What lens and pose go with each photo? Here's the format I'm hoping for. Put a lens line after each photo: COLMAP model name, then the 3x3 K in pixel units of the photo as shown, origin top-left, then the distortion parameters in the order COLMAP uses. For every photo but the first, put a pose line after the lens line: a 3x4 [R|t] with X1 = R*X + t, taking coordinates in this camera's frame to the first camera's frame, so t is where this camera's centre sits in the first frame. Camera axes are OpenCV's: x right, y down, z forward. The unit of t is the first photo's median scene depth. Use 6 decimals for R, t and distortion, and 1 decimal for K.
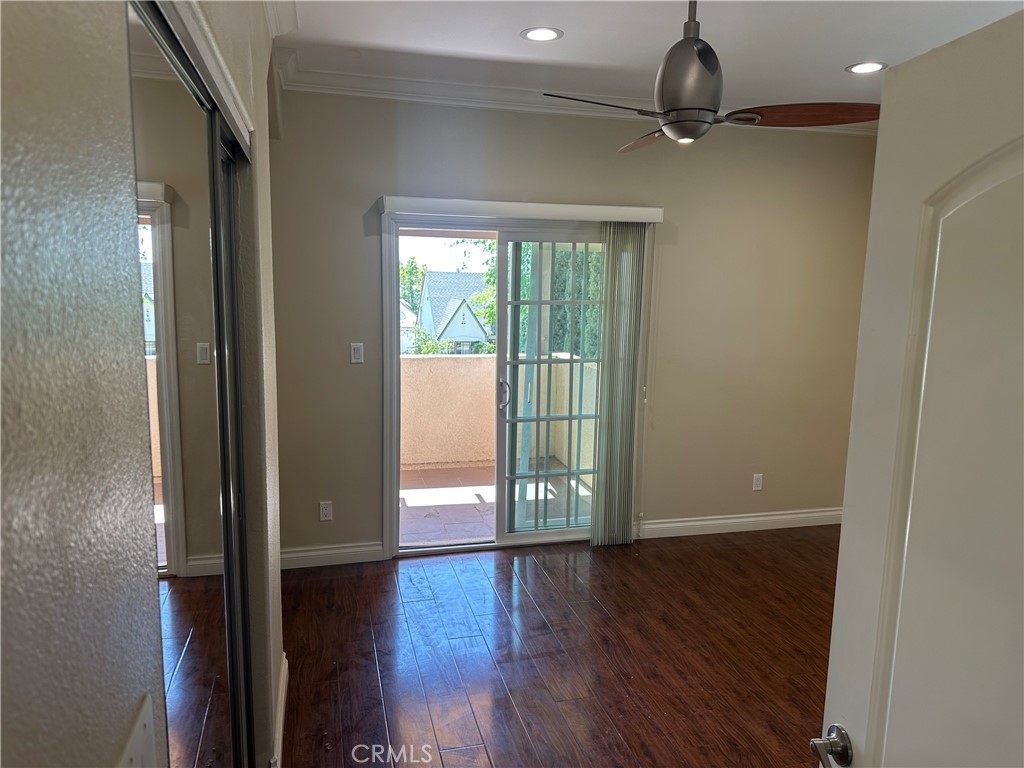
lens RADIAL K [[715.8, 0, 513.8], [0, 715.8, 377.4], [0, 0, 1]] dist [0.125513, -0.156591]
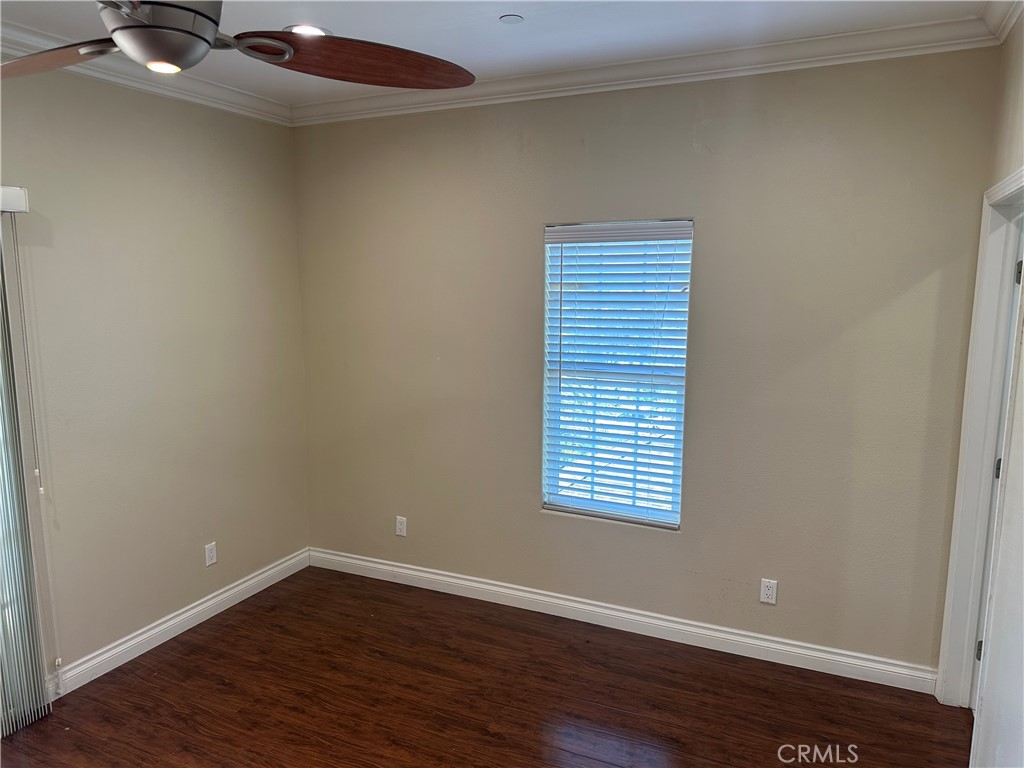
lens RADIAL K [[736.0, 0, 513.2], [0, 736.0, 390.9], [0, 0, 1]] dist [0.056333, -0.057708]
pose [[0.652001, -0.135985, 0.745925, -0.024307], [0.123523, 0.989693, 0.072455, -0.048617], [-0.748089, 0.044898, 0.662078, 0.233440]]
